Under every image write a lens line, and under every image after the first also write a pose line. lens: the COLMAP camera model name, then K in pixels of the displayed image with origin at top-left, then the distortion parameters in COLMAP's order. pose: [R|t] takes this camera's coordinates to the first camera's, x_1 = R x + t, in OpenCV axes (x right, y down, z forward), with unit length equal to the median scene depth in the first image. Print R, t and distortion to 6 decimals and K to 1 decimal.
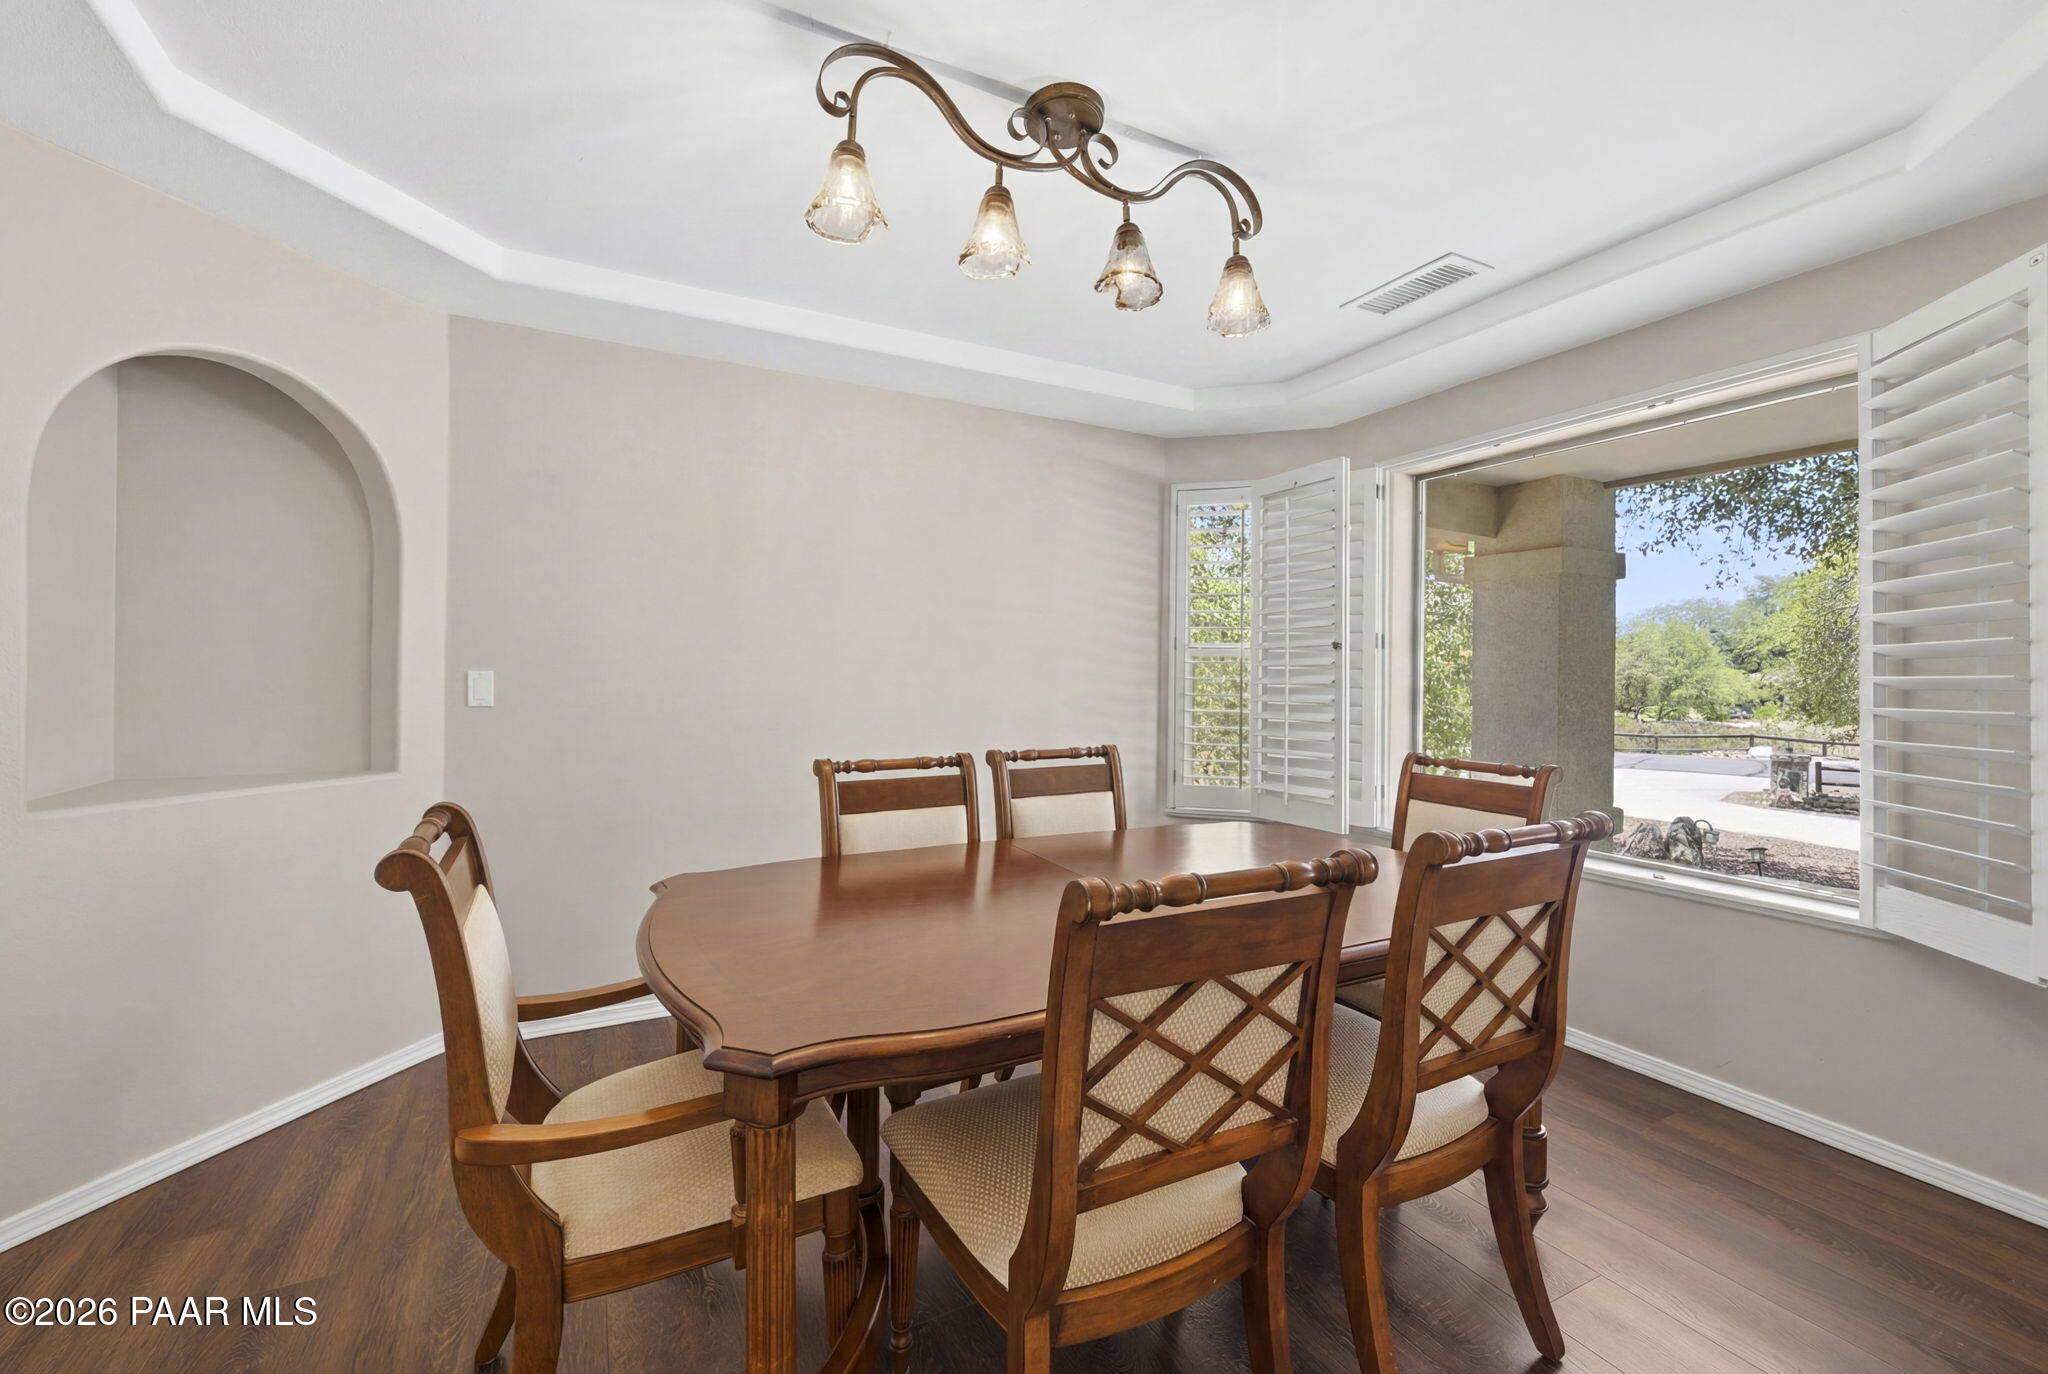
lens RADIAL K [[820.4, 0, 1024.0], [0, 820.4, 687.0], [0, 0, 1]] dist [0.000551, 0.000167]
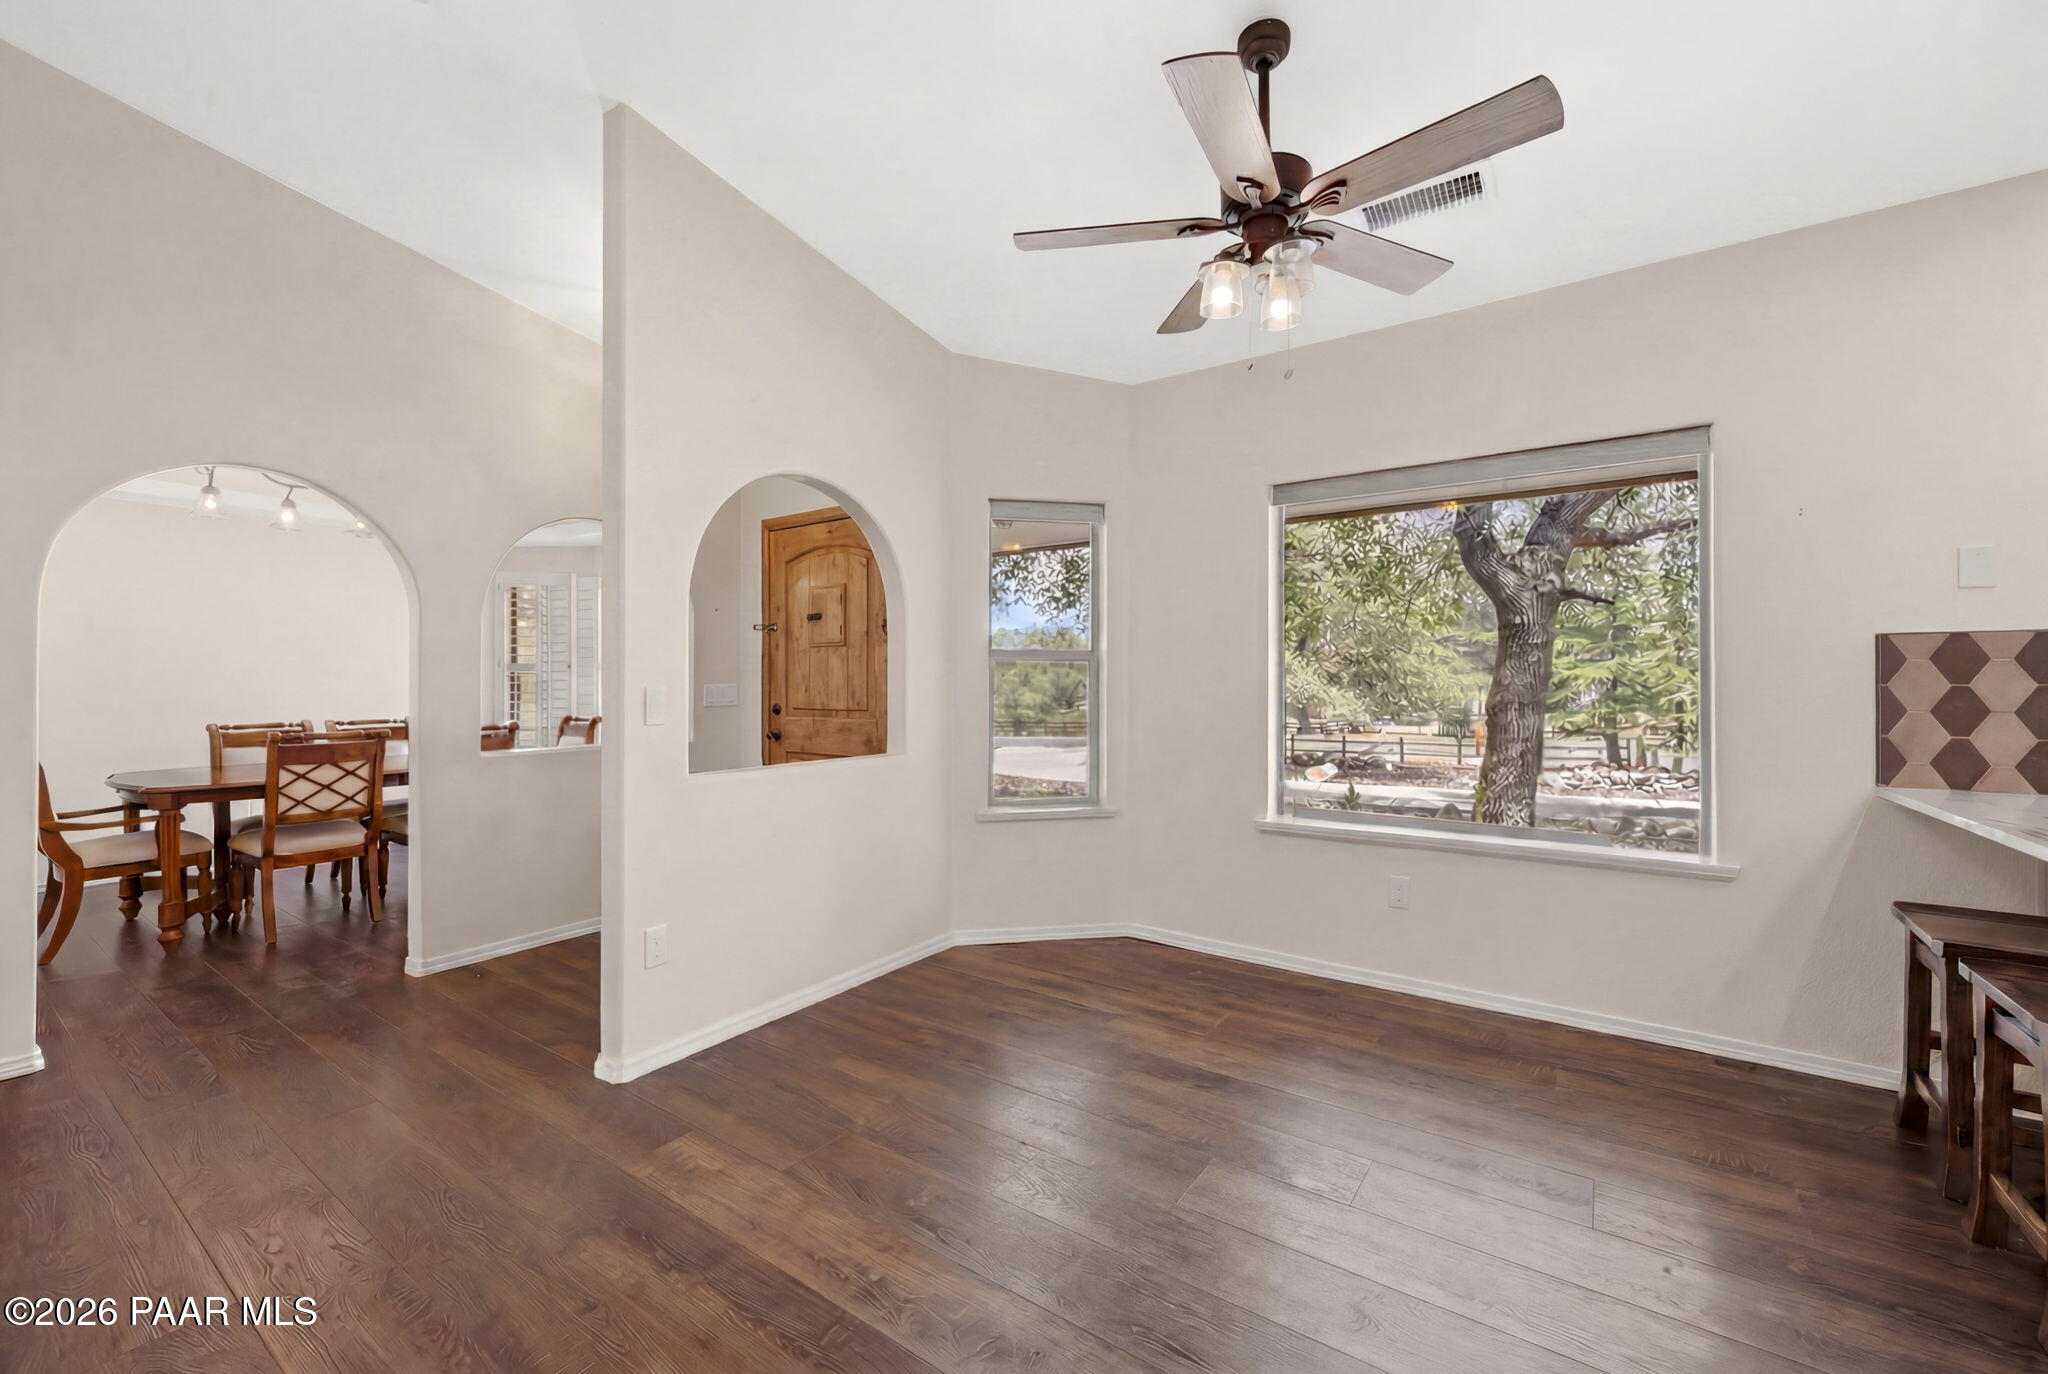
lens RADIAL K [[820.4, 0, 1024.0], [0, 820.4, 687.0], [0, 0, 1]] dist [0.000551, 0.000167]
pose [[0.890927, -0.009579, 0.454046, 1.270345], [0.013131, 0.999903, -0.004670, 0.061896], [-0.453957, 0.010123, 0.890966, -3.535007]]
